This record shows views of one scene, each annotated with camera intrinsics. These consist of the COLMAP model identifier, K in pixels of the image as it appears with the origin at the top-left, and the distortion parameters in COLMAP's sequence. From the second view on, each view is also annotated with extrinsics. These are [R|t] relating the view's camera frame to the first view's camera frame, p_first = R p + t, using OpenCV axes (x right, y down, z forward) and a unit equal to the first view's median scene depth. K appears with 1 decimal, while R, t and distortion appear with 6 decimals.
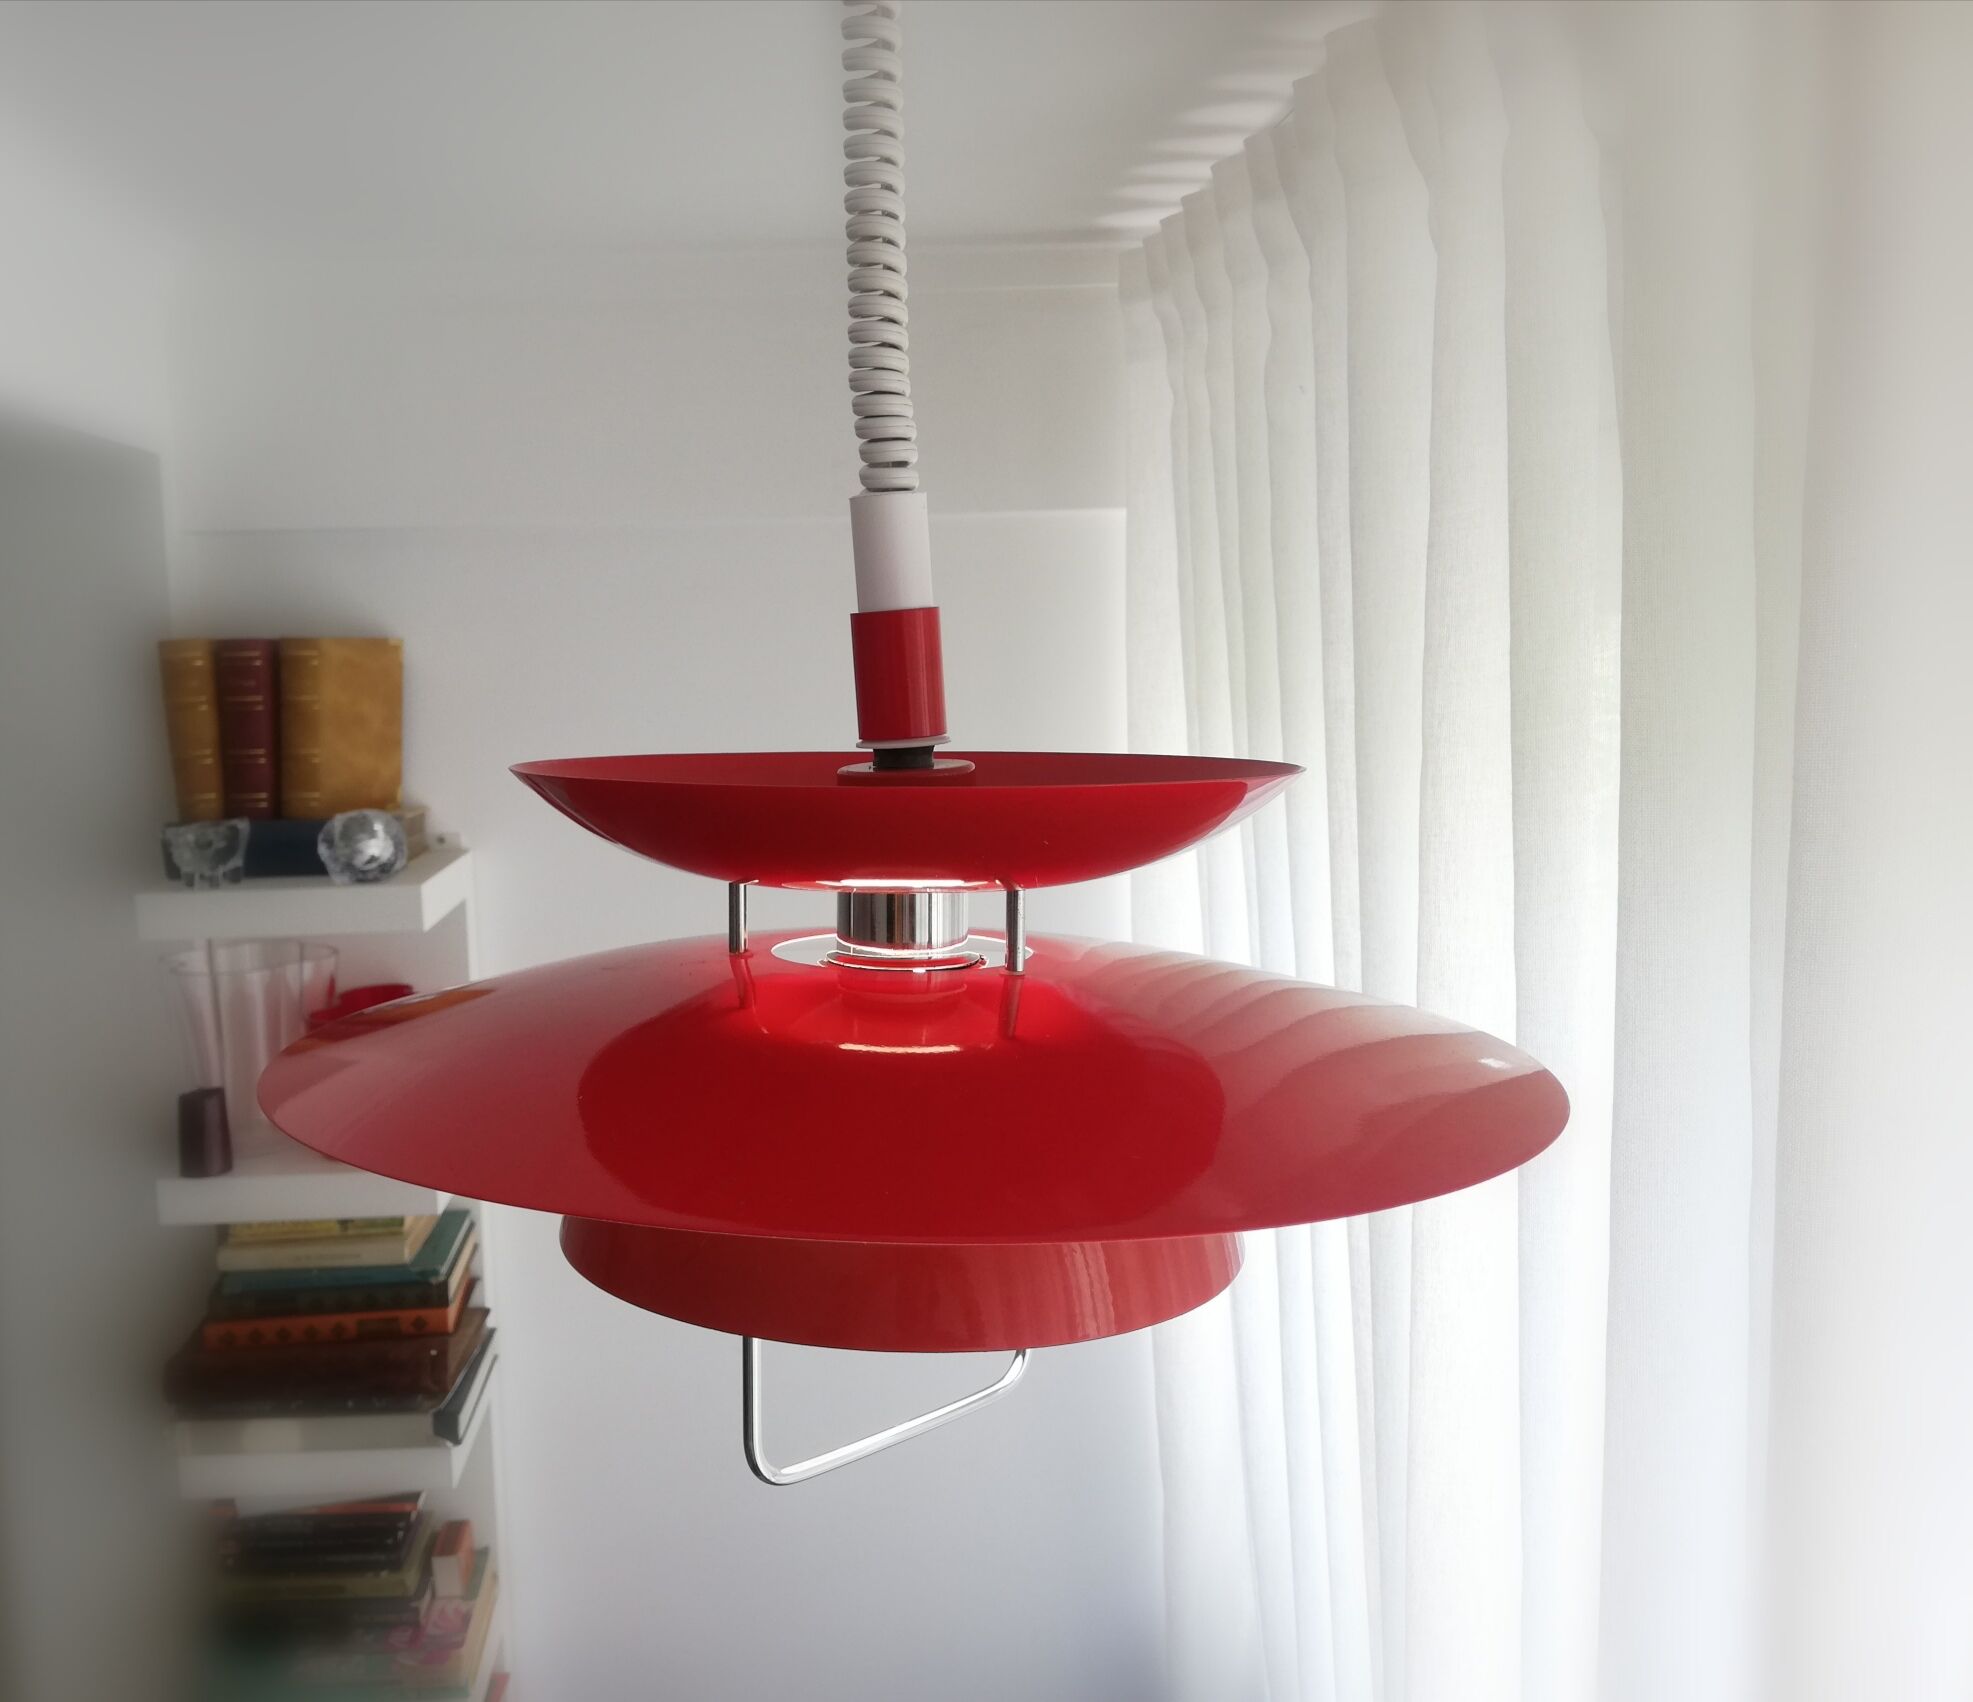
lens RADIAL K [[1701.8, 0, 823.7], [0, 1701.8, 845.1], [0, 0, 1]] dist [0.105262, -0.198260]
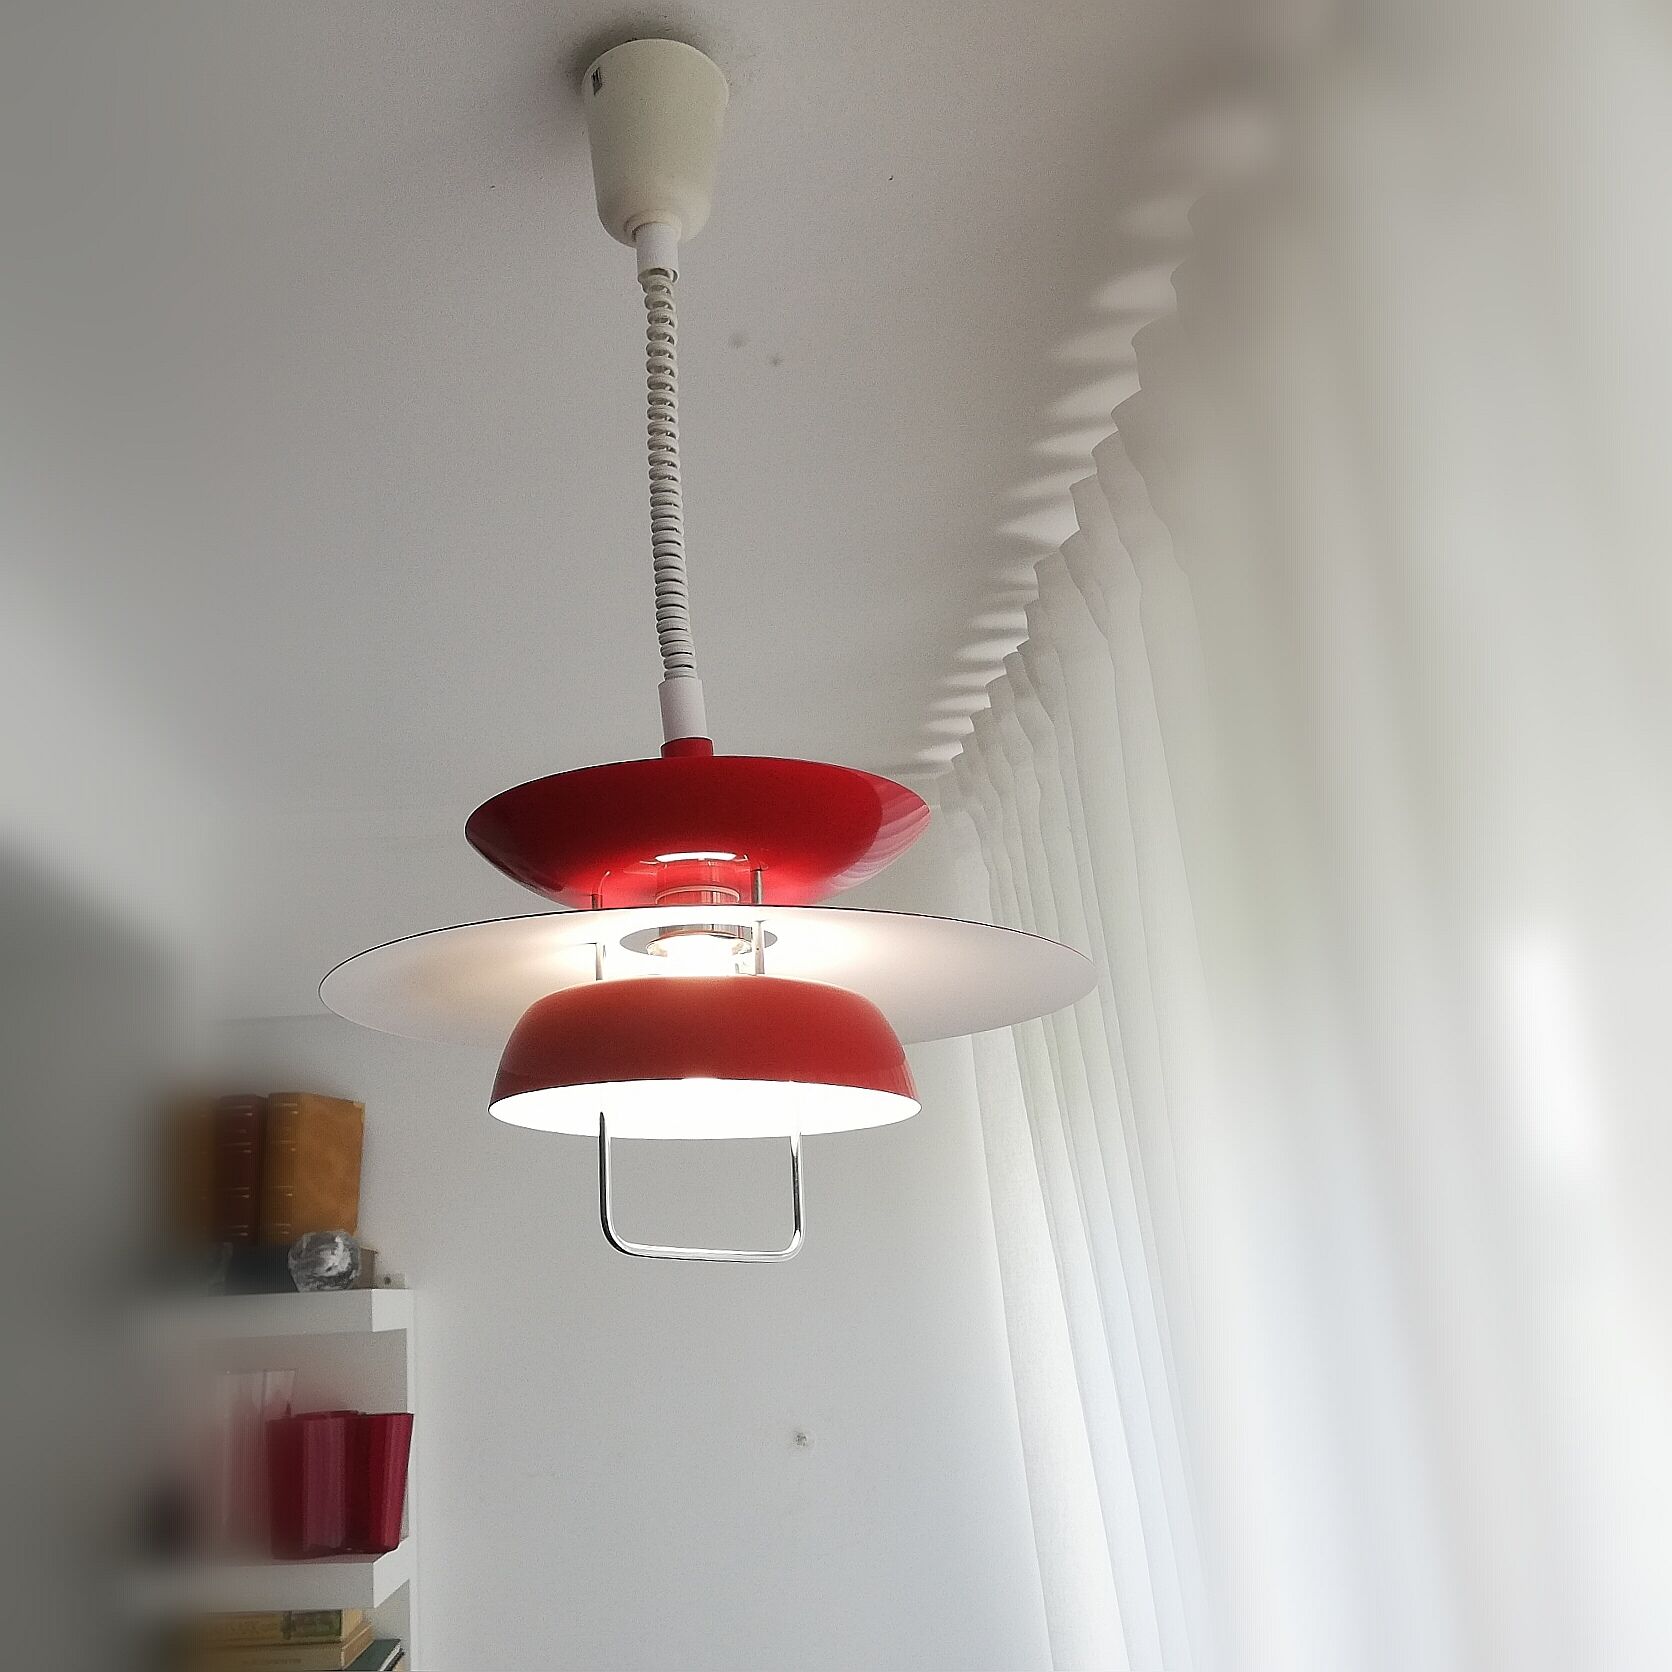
lens RADIAL K [[1634.4, 0, 571.1], [0, 1634.4, 838.6], [0, 0, 1]] dist [0.040317, -0.024061]
pose [[0.994332, -0.038468, -0.099114, 0.021962], [-0.000225, 0.931486, -0.363776, 0.140806], [0.106317, 0.361736, 0.926198, -0.130700]]
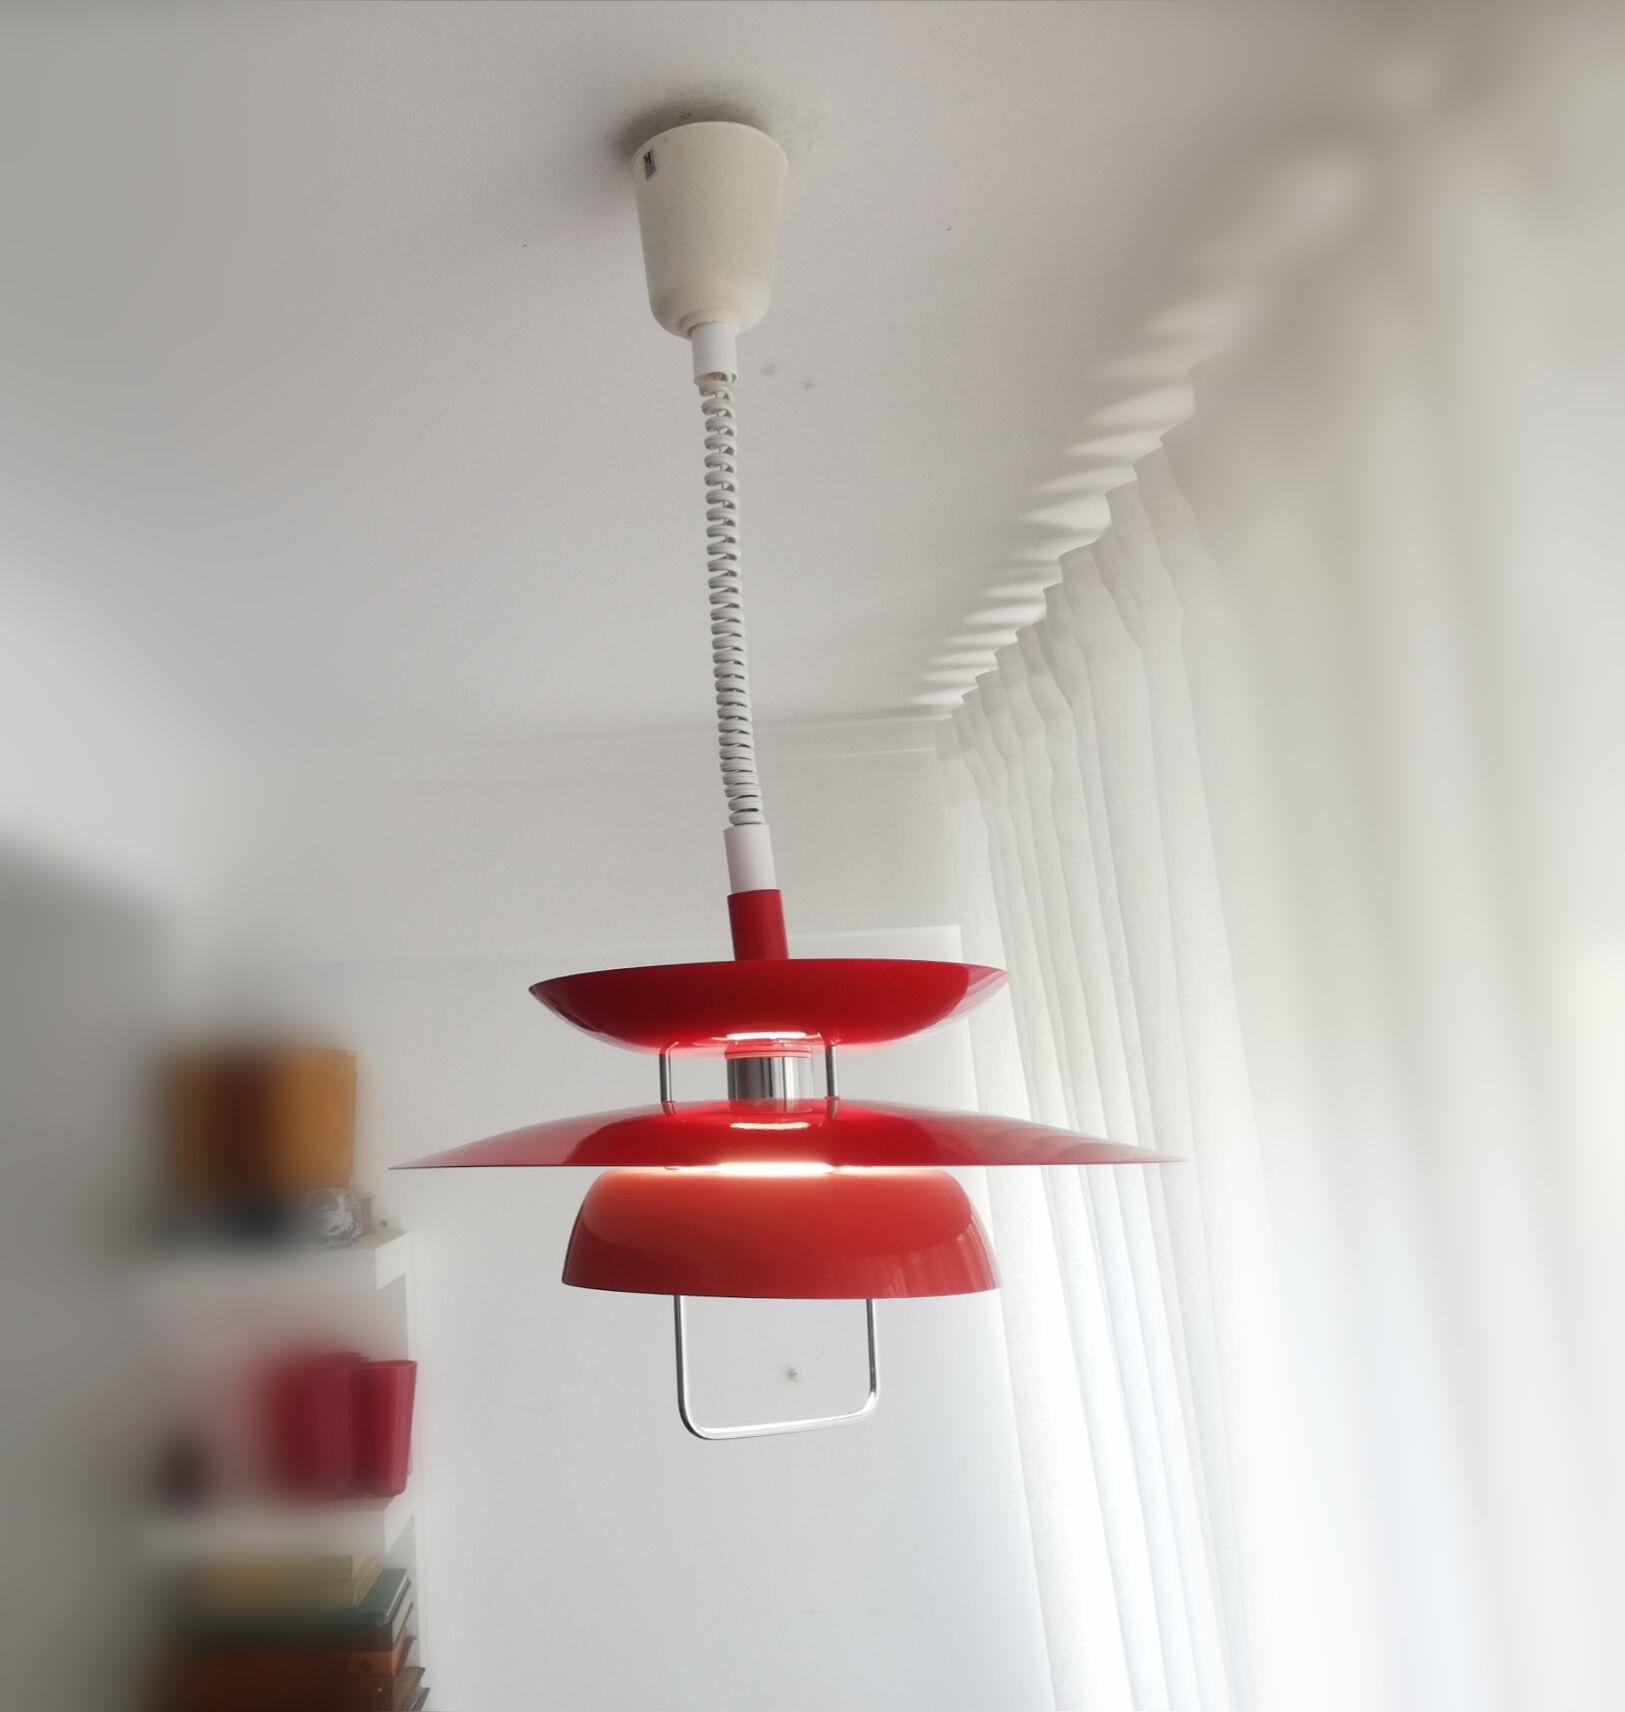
lens RADIAL K [[1637.8, 0, 506.3], [0, 1637.8, 853.6], [0, 0, 1]] dist [0.047872, -0.020810]
pose [[0.992677, -0.040379, -0.113853, -0.003790], [0.008211, 0.962856, -0.269892, 0.065999], [0.120522, 0.266981, 0.956136, -0.149830]]
